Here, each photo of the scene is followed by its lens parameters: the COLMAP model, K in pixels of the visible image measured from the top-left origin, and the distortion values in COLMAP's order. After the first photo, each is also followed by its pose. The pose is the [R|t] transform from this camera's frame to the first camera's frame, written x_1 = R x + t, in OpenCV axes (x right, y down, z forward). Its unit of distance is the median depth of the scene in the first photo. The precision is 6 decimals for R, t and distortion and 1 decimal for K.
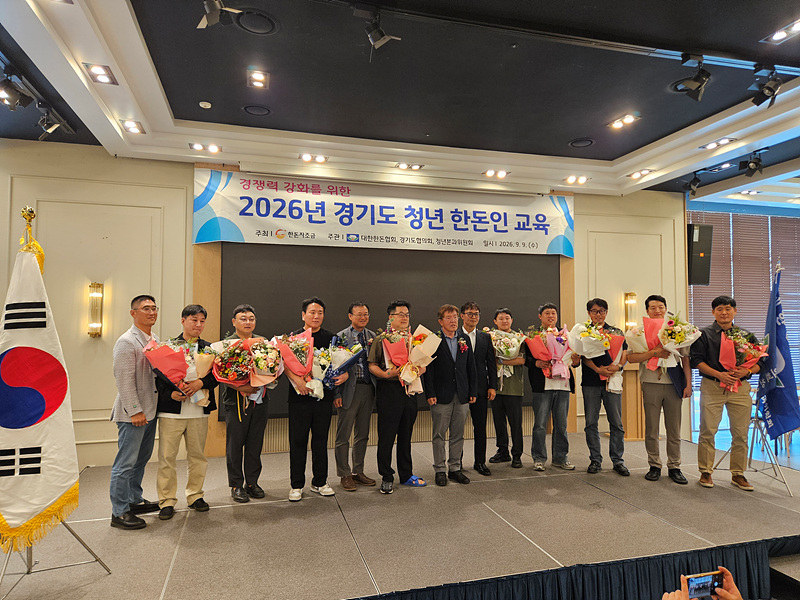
lens RADIAL K [[540.6, 0, 419.5], [0, 540.6, 299.0], [0, 0, 1]] dist [0.068455, 0.000405]
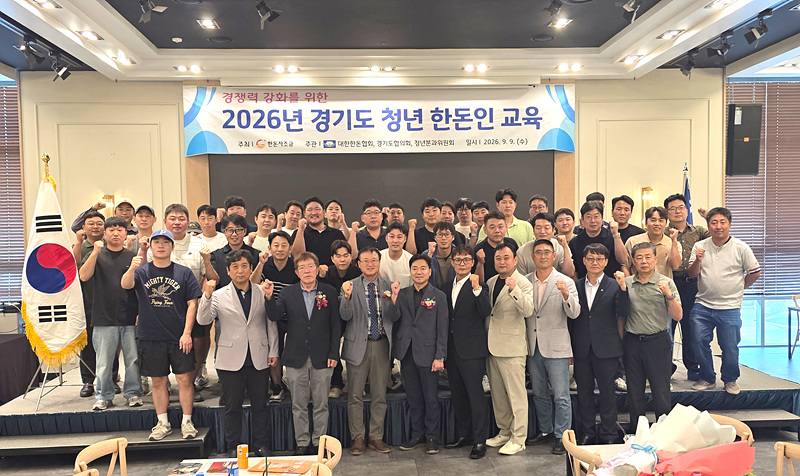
lens RADIAL K [[772.4, 0, 404.0], [0, 772.4, 273.2], [0, 0, 1]] dist [0.150552, -0.304165]
pose [[0.975697, -0.004889, -0.219070, 0.328017], [0.026910, 0.994857, 0.097648, -0.009142], [0.217466, -0.101170, 0.970811, -0.412671]]
